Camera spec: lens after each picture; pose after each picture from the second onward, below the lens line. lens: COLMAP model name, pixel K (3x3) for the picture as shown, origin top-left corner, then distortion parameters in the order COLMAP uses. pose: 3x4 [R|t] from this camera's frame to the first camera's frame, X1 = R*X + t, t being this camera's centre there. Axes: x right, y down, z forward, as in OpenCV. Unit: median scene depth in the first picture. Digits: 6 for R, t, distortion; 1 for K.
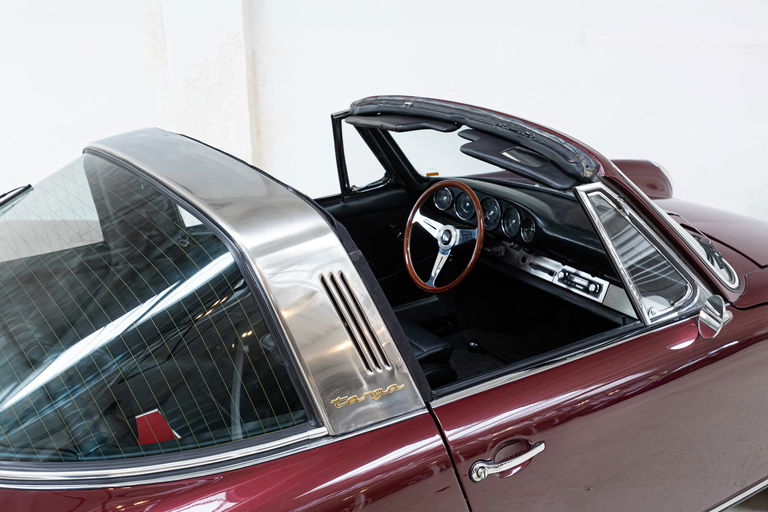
lens RADIAL K [[898.4, 0, 376.6], [0, 898.4, 253.7], [0, 0, 1]] dist [-0.008736, 0.000000]
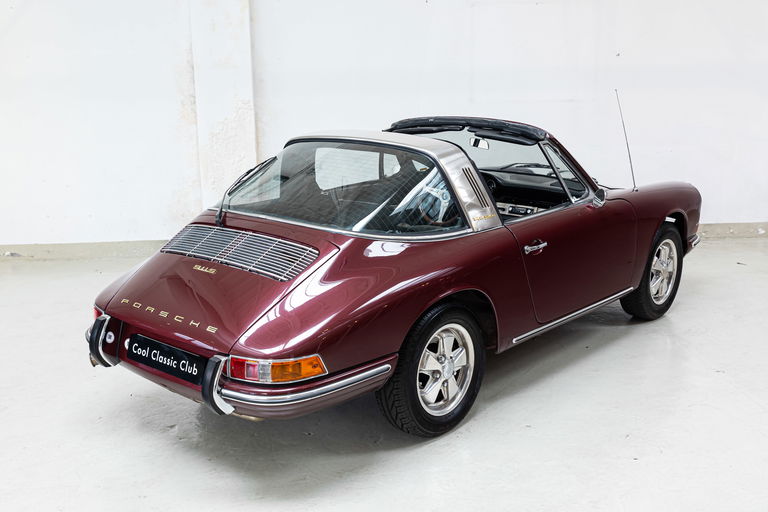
lens RADIAL K [[898.4, 0, 382.6], [0, 898.4, 248.9], [0, 0, 1]] dist [-0.008736, 0.000000]
pose [[0.970222, -0.061545, 0.234269, -0.477641], [0.087100, 0.991133, -0.100342, 0.260024], [-0.226016, 0.117759, 0.966980, -0.718350]]
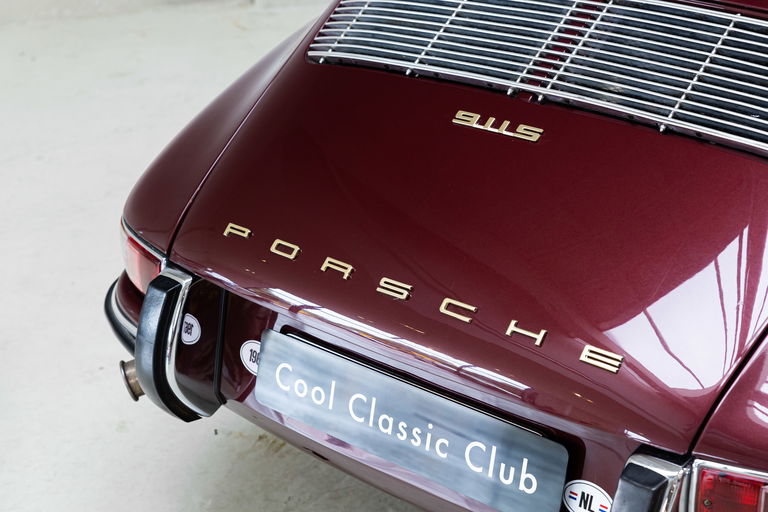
lens RADIAL K [[1480.7, 0, 389.6], [0, 1480.7, 260.2], [0, 0, 1]] dist [0.013324, 0.000000]
pose [[0.971235, -0.151365, 0.183825, -0.595847], [0.133356, 0.985304, 0.106735, 0.125396], [-0.197279, -0.079150, 0.977147, -0.076470]]
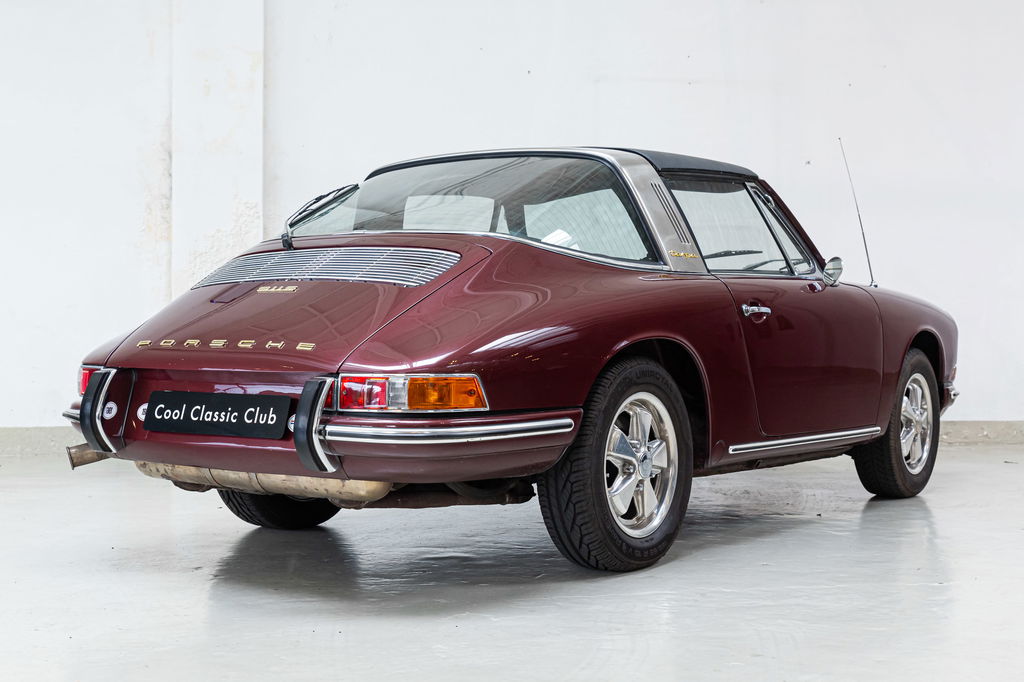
lens RADIAL K [[1471.3, 0, 528.5], [0, 1471.3, 297.4], [0, 0, 1]] dist [-0.028493, 0.000000]
pose [[0.936628, 0.014390, 0.350031, -0.675534], [0.104148, 0.942544, -0.317434, 0.587123], [-0.334488, 0.333772, 0.881314, -0.688452]]
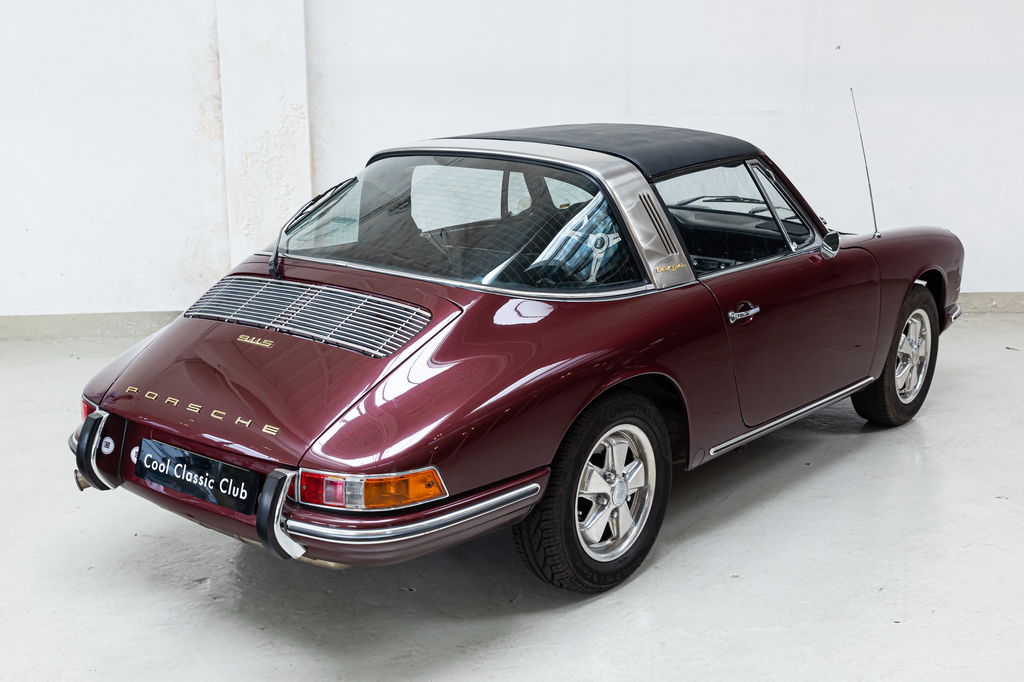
lens RADIAL K [[1281.8, 0, 541.8], [0, 1281.8, 353.5], [0, 0, 1]] dist [-0.018413, 0.000000]
pose [[0.955830, -0.060800, 0.287562, -0.513777], [0.088700, 0.992425, -0.085000, 0.275547], [-0.280216, 0.106752, 0.953983, -0.644782]]
